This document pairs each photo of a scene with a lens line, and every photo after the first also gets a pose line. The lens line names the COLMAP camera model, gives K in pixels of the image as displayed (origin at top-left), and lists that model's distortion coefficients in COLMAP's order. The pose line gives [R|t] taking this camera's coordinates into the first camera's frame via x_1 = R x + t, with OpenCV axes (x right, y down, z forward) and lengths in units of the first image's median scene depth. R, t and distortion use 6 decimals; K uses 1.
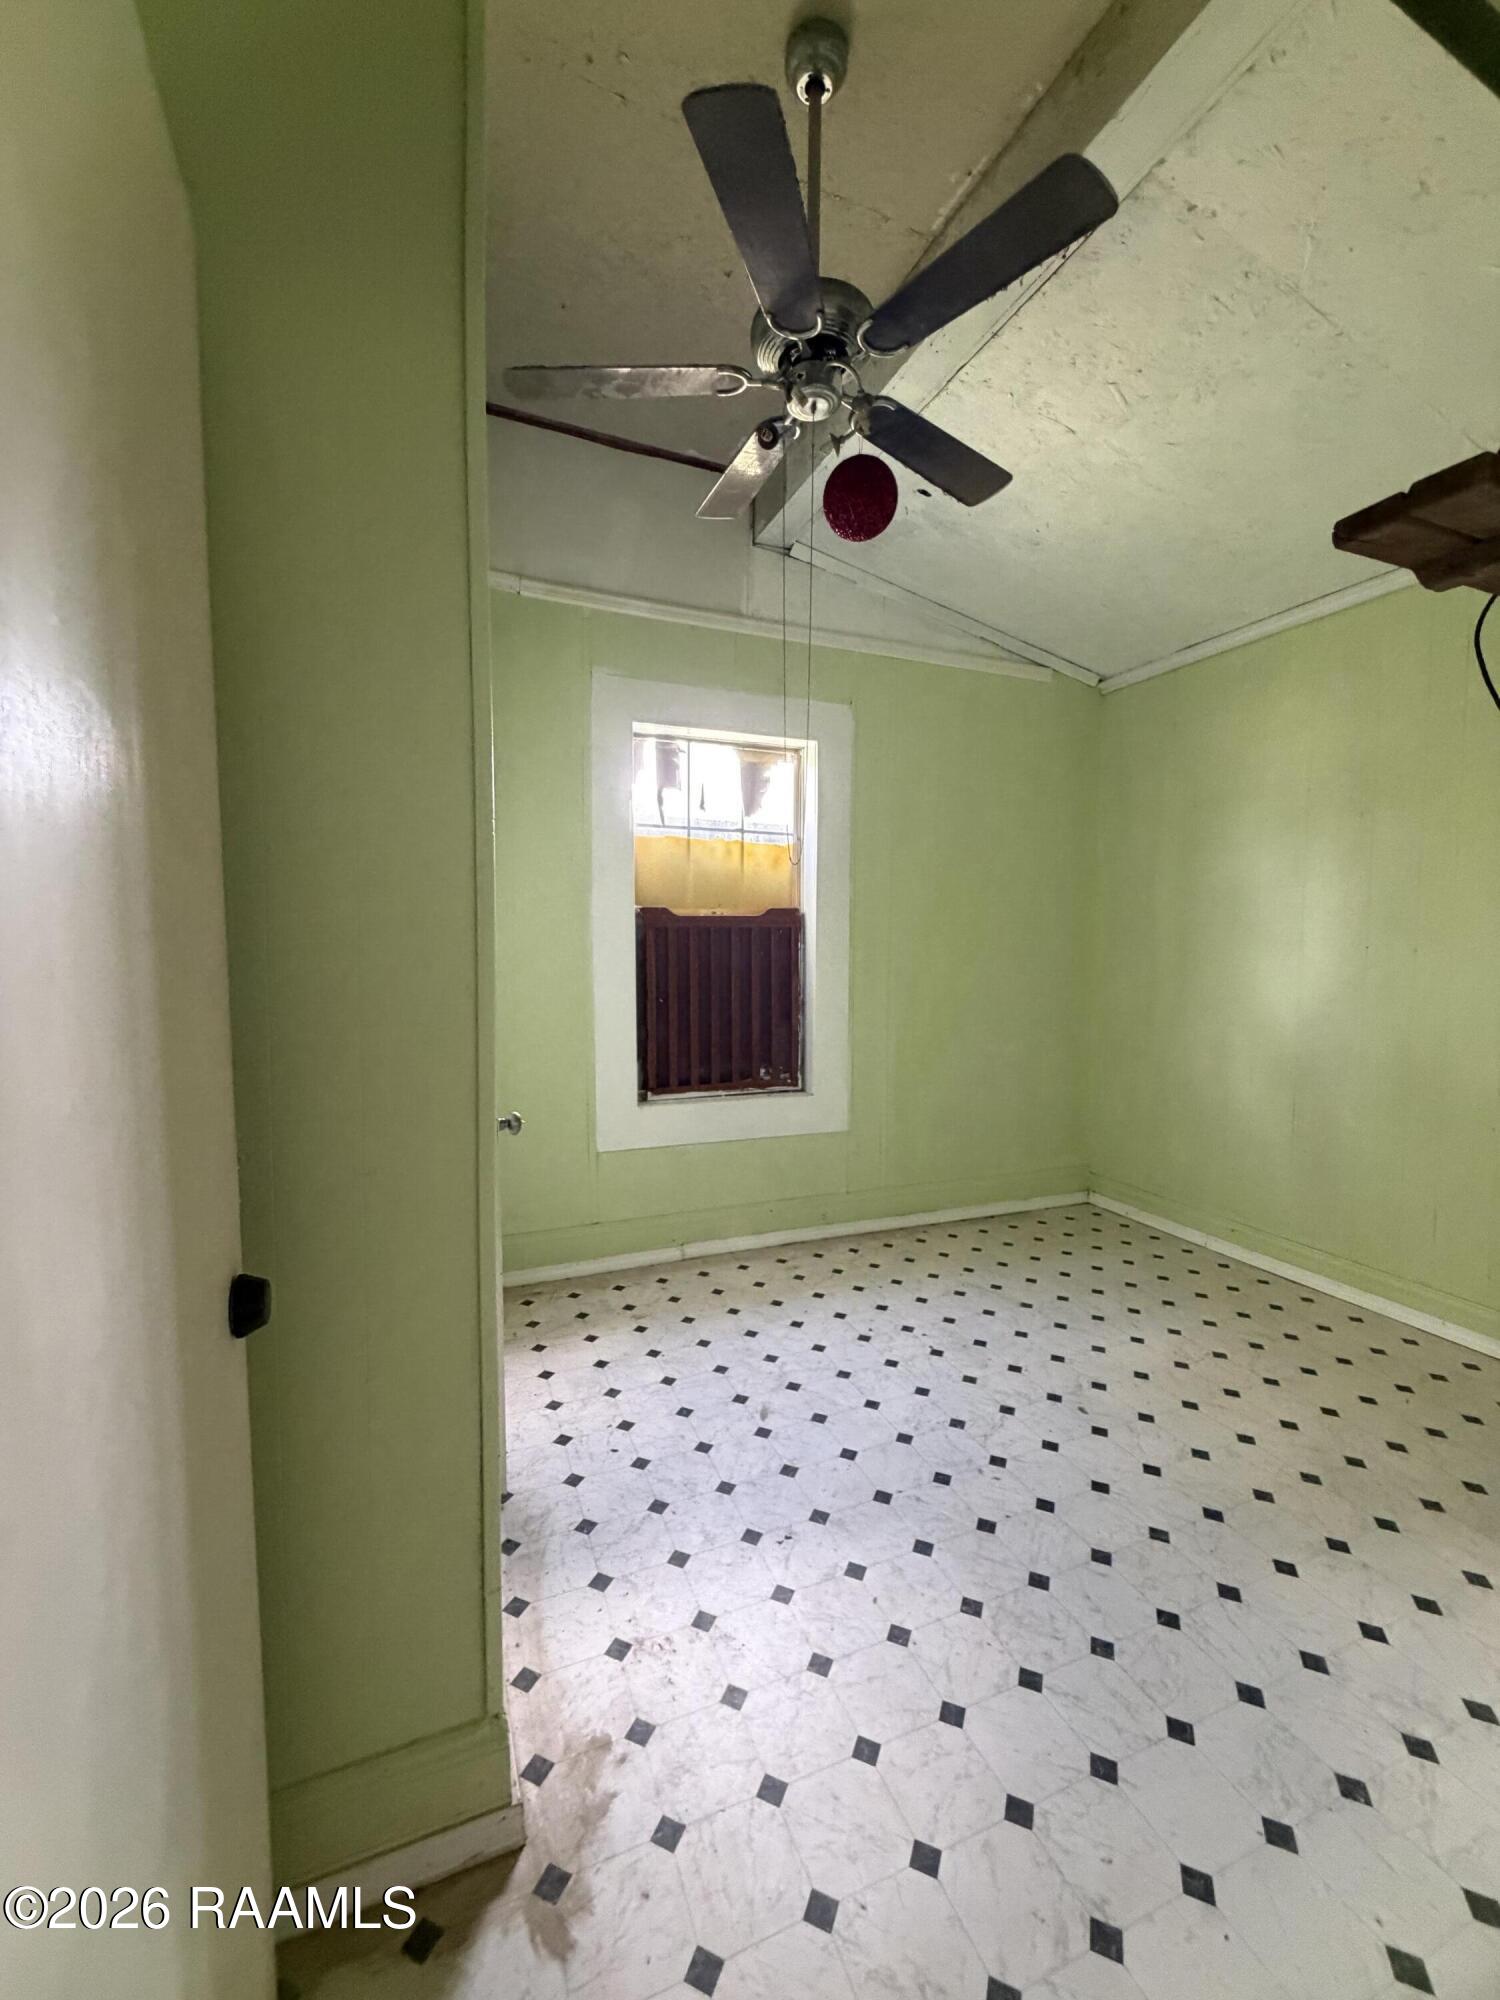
lens RADIAL K [[806.2, 0, 747.0], [0, 806.2, 998.0], [0, 0, 1]] dist [0.007096, -0.001198]
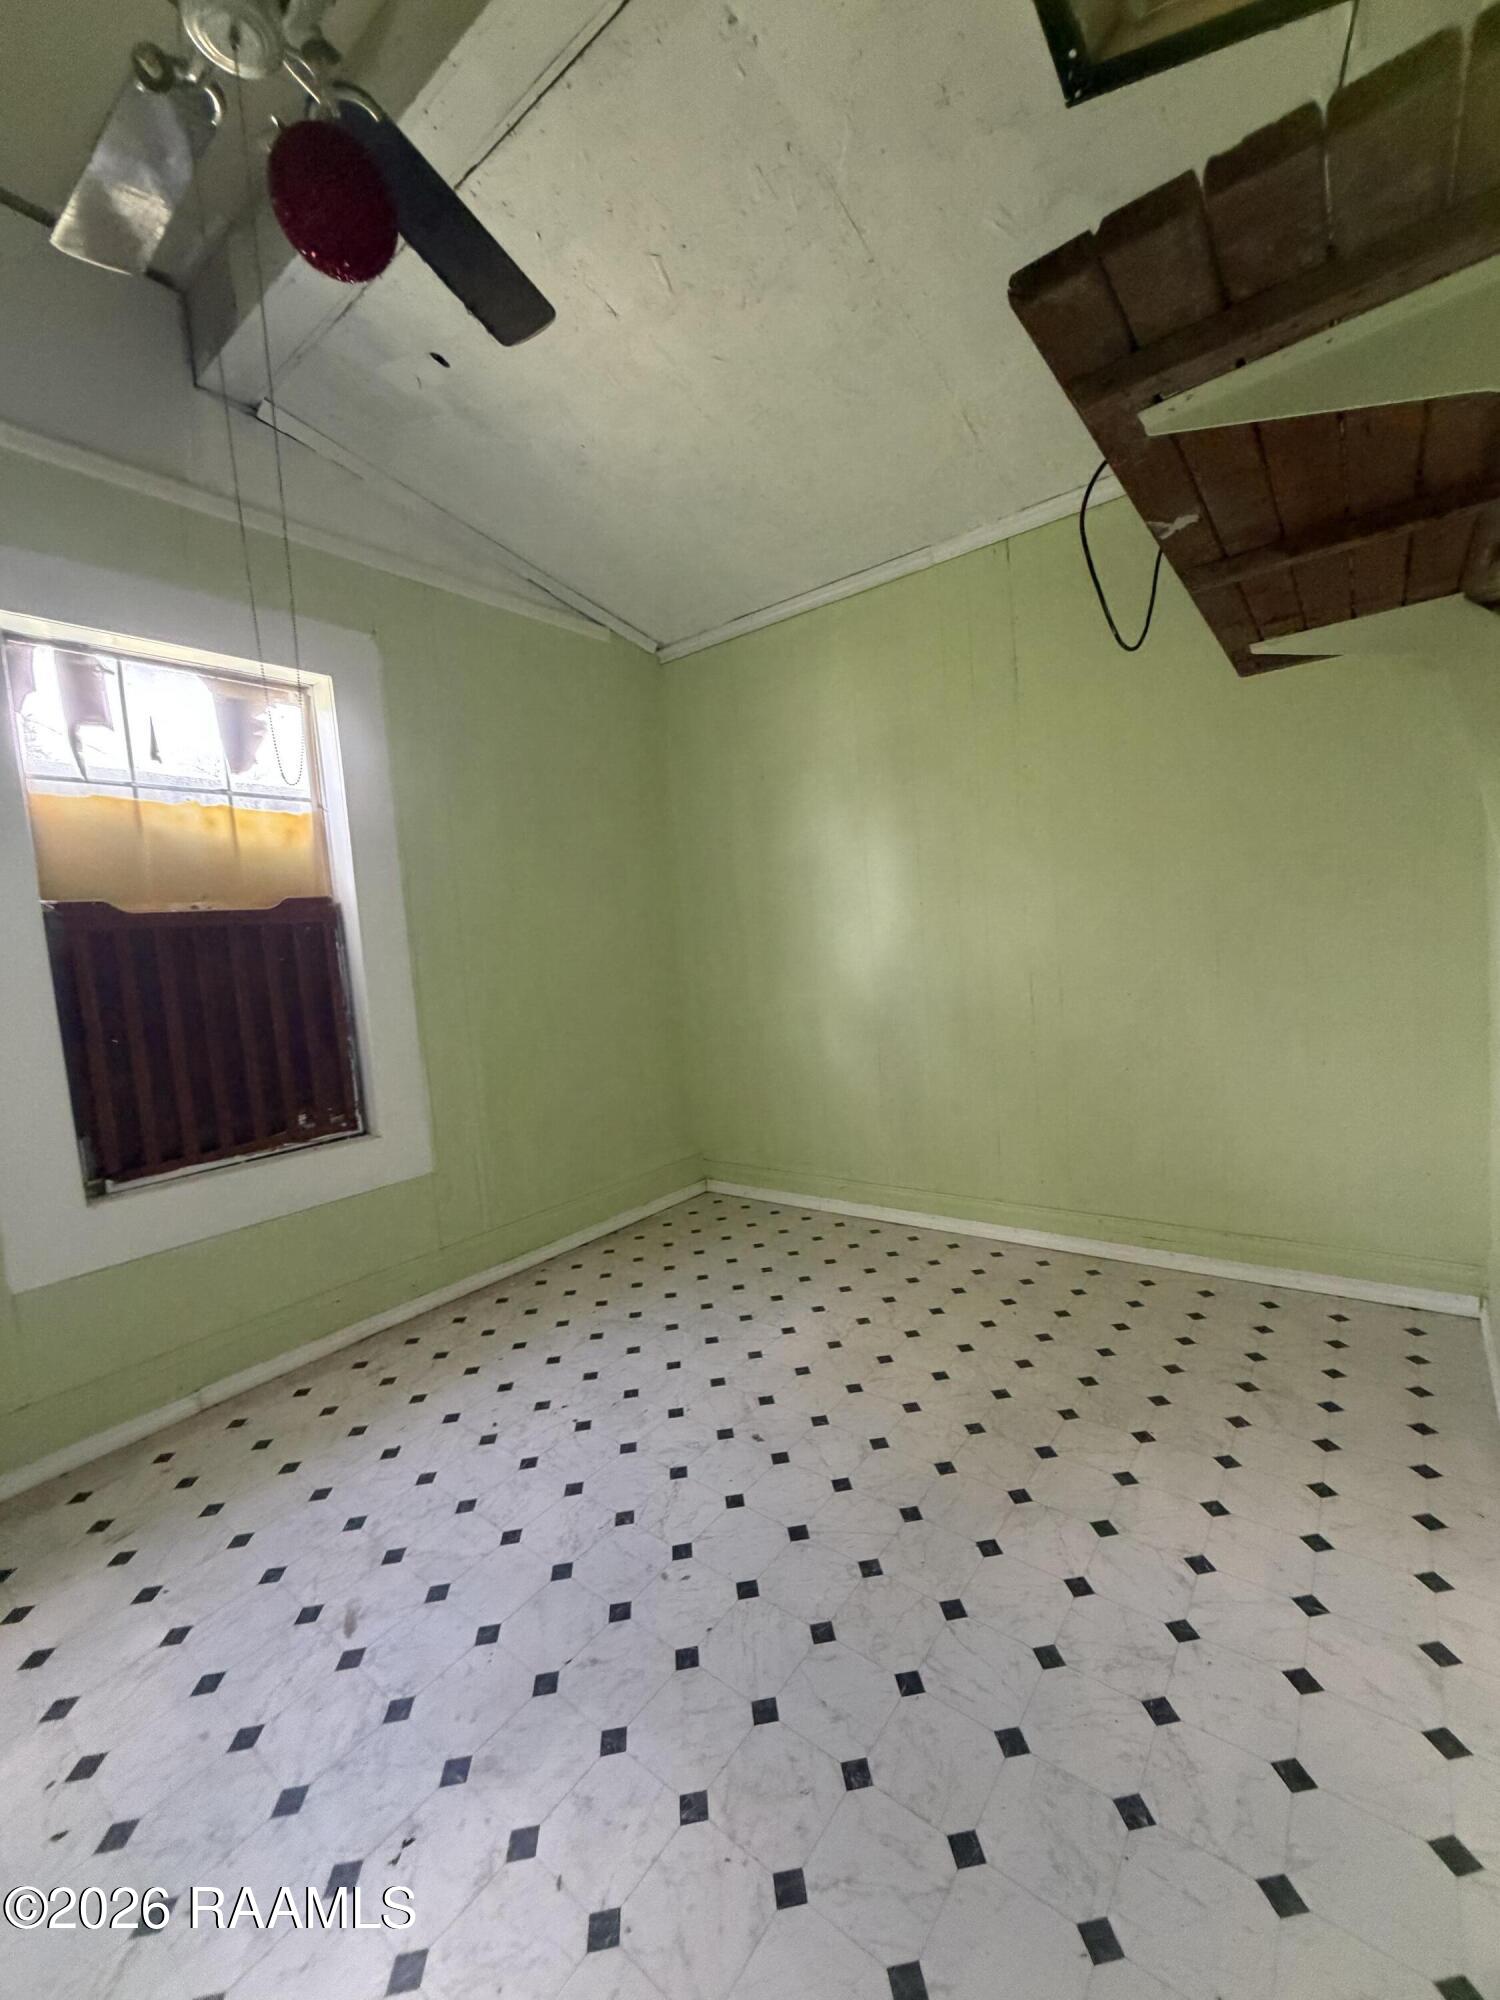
lens RADIAL K [[806.2, 0, 755.1], [0, 806.2, 989.5], [0, 0, 1]] dist [0.007096, -0.001198]
pose [[0.860016, -0.102733, 0.499819, 0.021017], [0.114530, 0.993394, 0.007116, 0.017990], [-0.497248, 0.051124, 0.866101, 0.165330]]
